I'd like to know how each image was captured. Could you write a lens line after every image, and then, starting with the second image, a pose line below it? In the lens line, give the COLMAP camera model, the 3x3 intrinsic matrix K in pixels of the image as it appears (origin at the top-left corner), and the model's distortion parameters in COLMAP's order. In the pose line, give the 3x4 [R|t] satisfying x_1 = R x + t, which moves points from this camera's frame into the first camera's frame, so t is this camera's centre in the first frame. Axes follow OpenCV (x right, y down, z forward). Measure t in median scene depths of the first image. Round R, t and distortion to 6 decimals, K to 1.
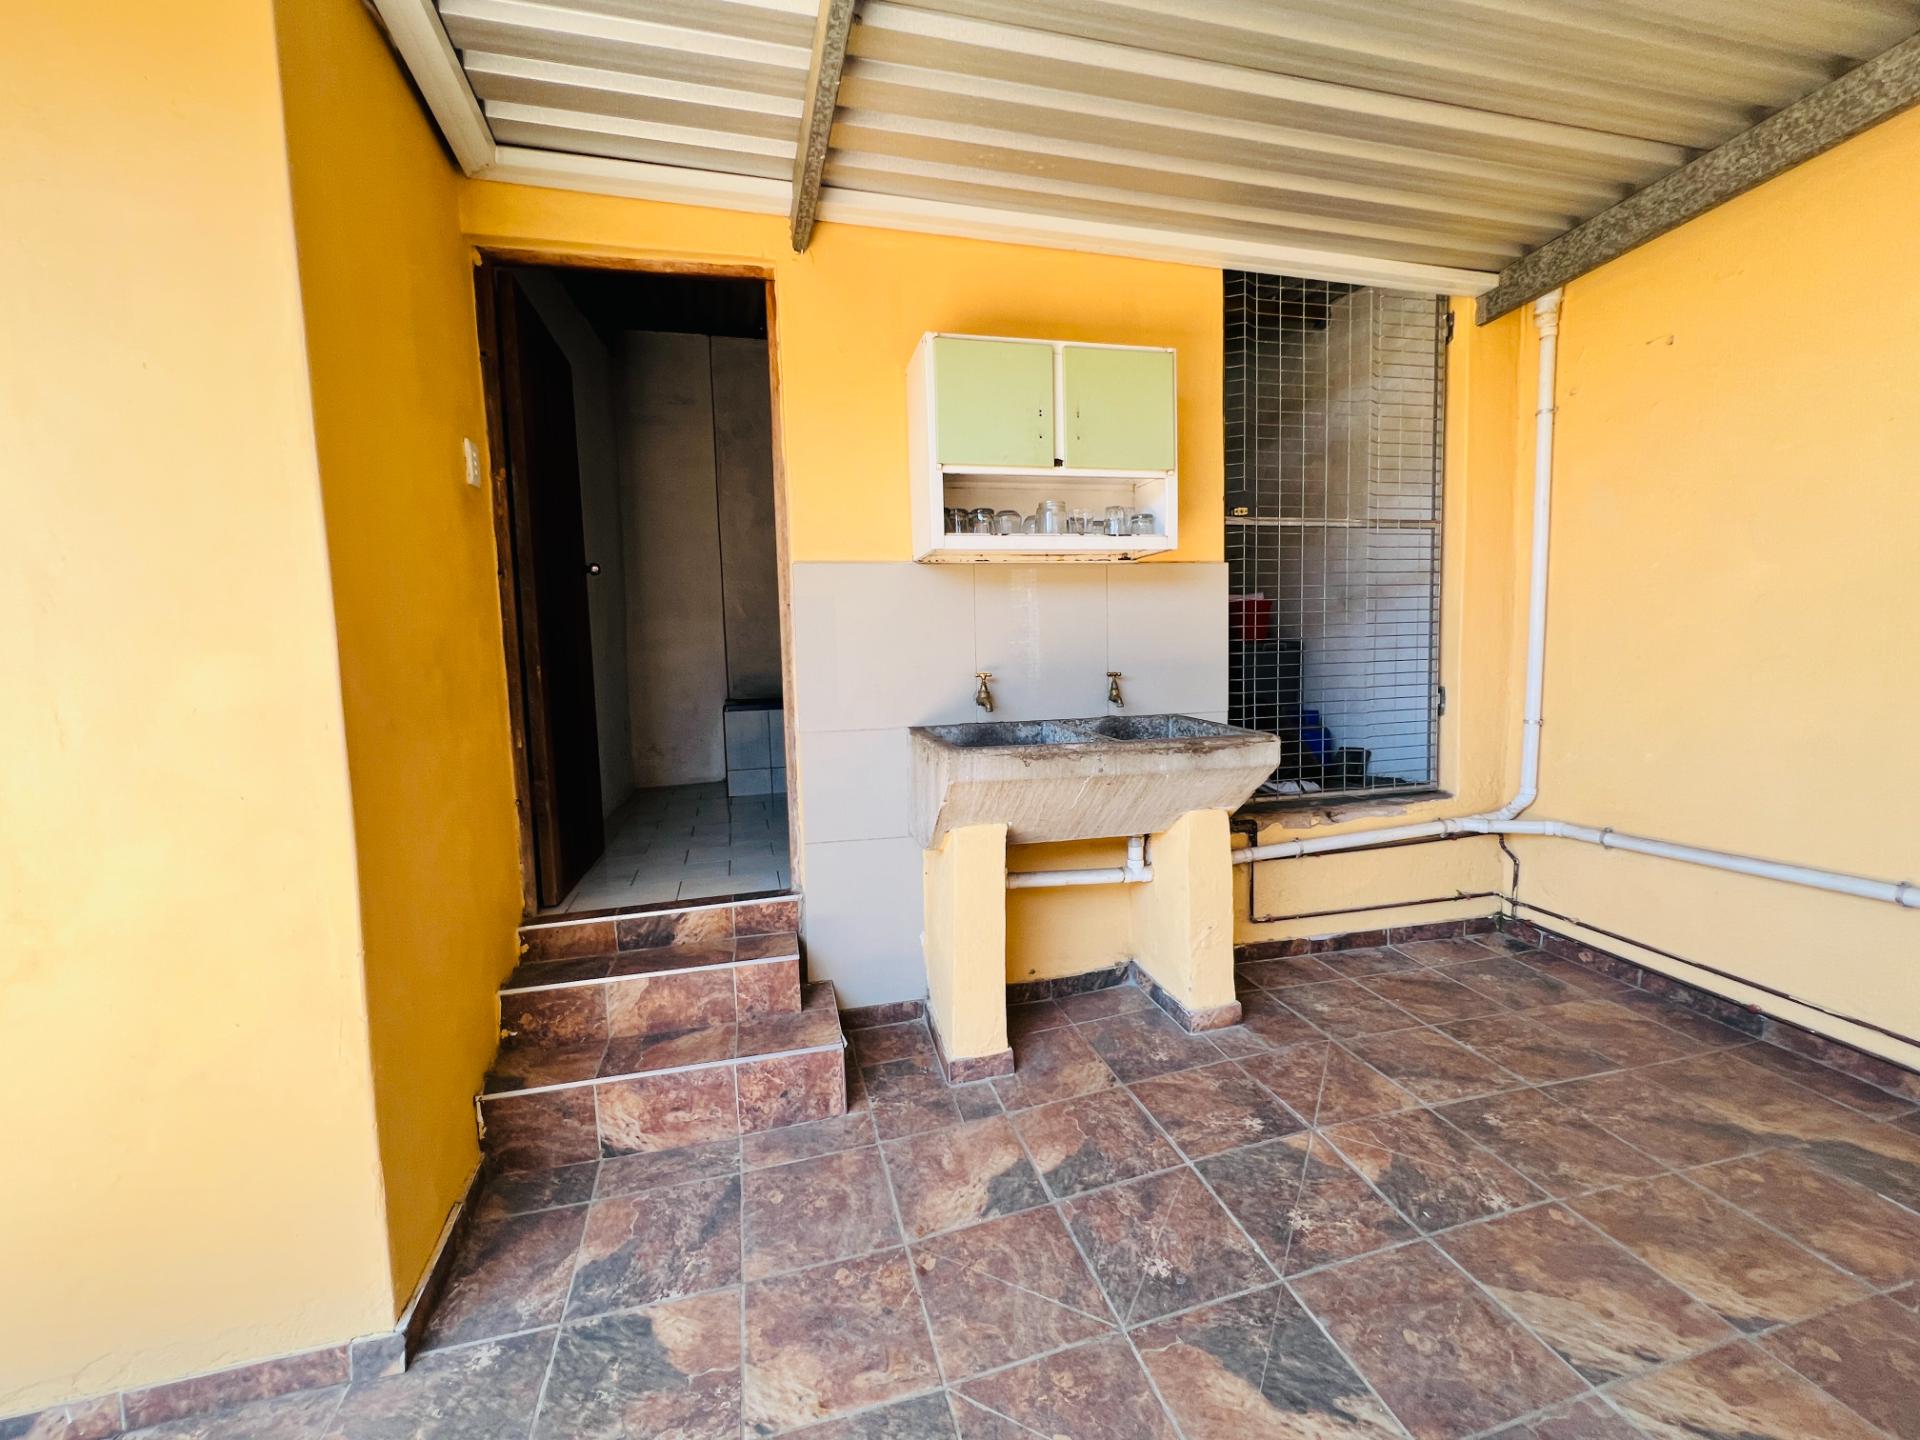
lens RADIAL K [[800.3, 0, 954.5], [0, 800.3, 721.1], [0, 0, 1]] dist [-0.003766, 0.001251]
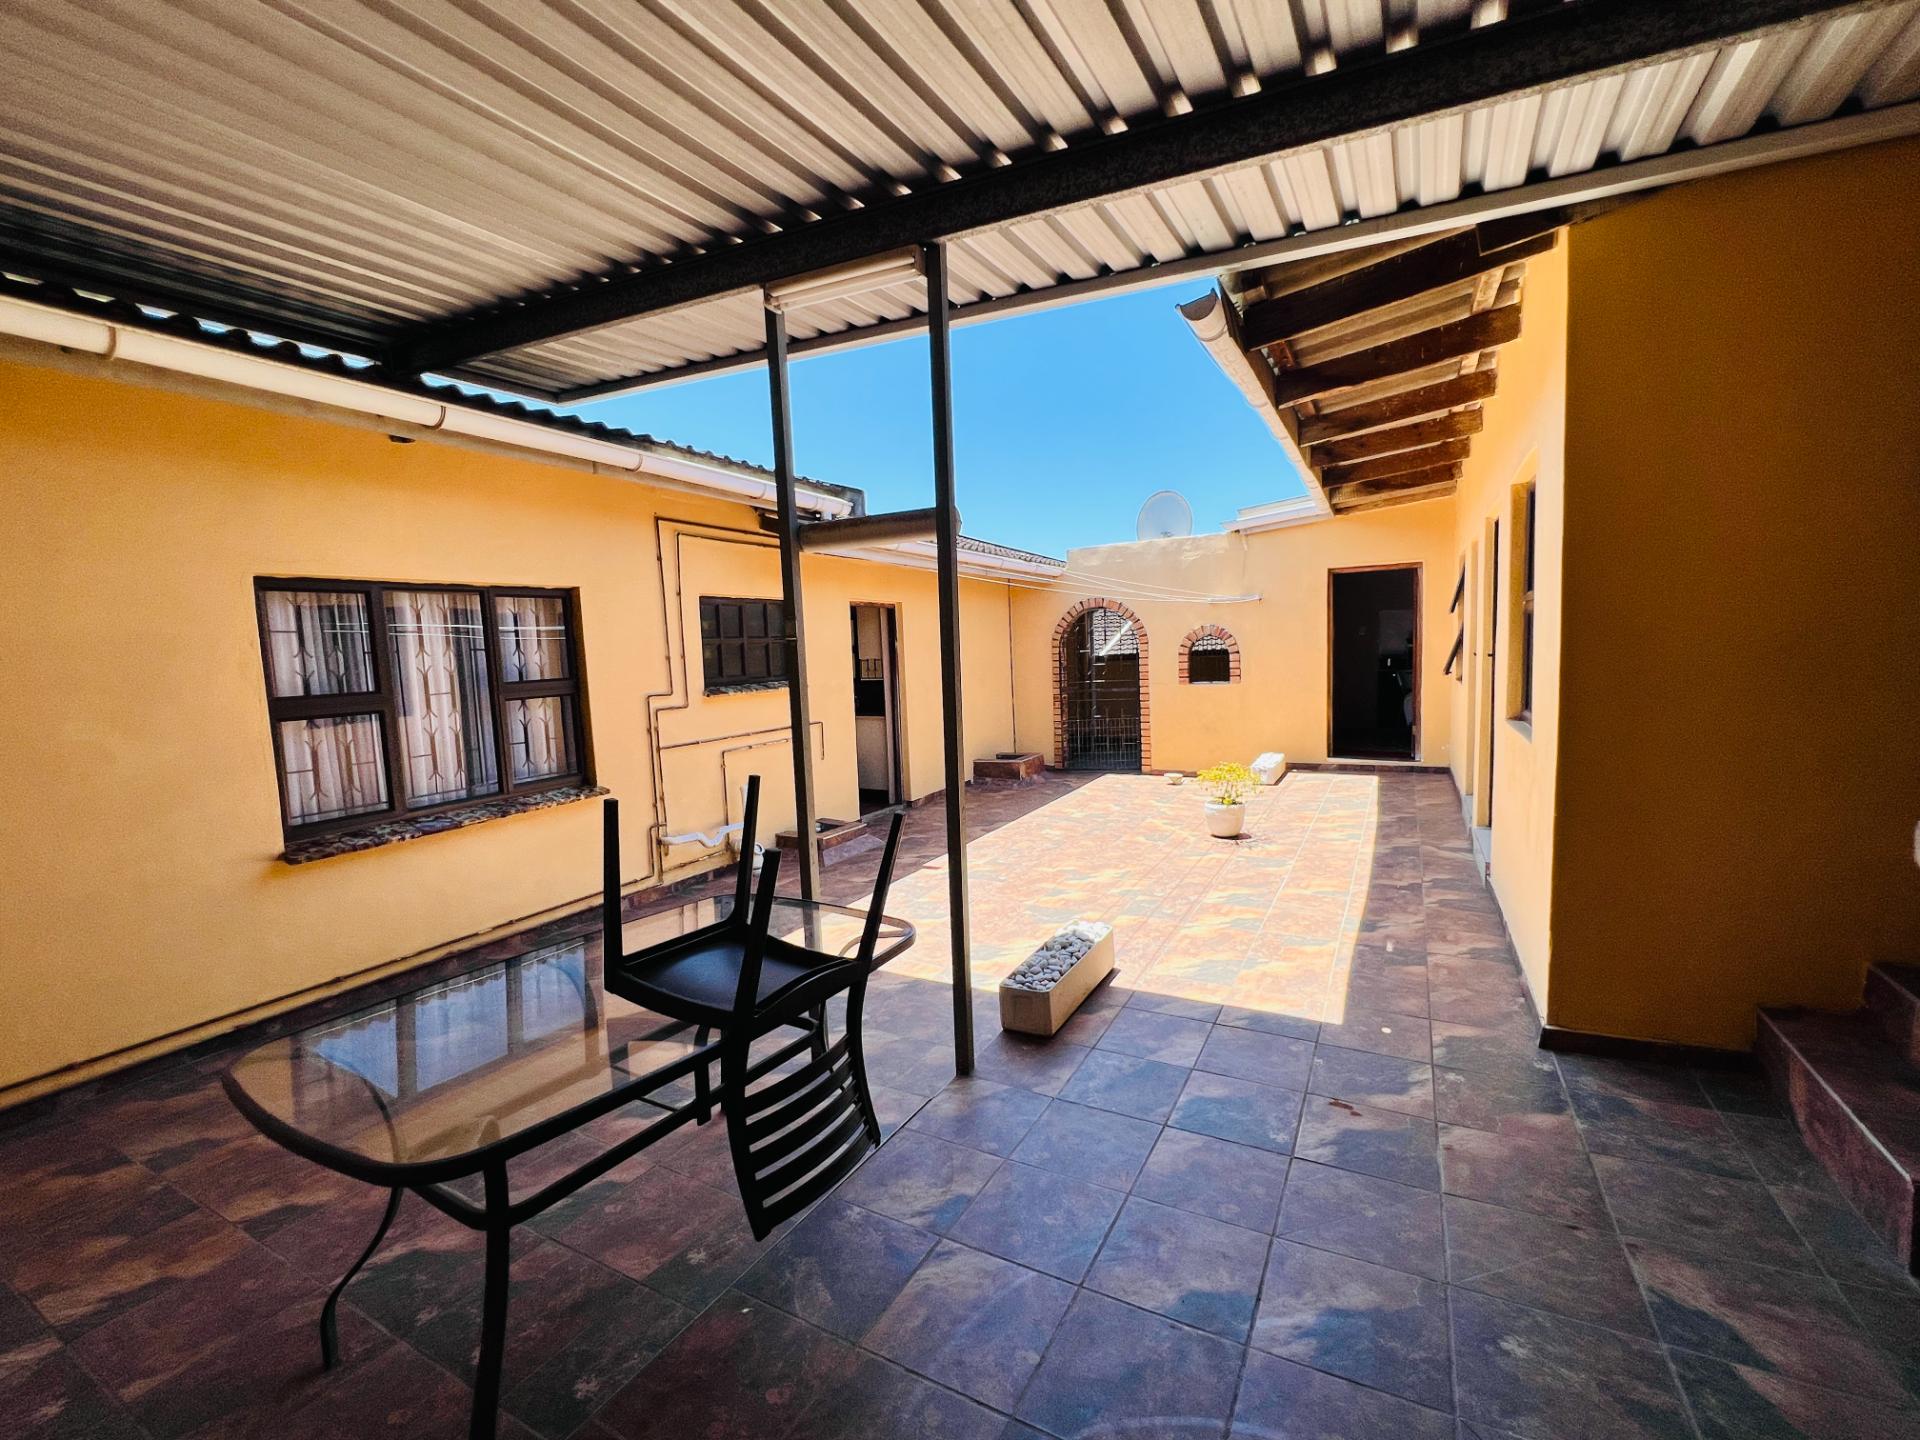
lens RADIAL K [[800.3, 0, 956.5], [0, 800.3, 731.8], [0, 0, 1]] dist [-0.003766, 0.001251]
pose [[-0.692327, 0.128976, -0.709964, 0.804941], [-0.005571, 0.982912, 0.183993, -0.118176], [0.721563, 0.131338, -0.679778, 0.678246]]
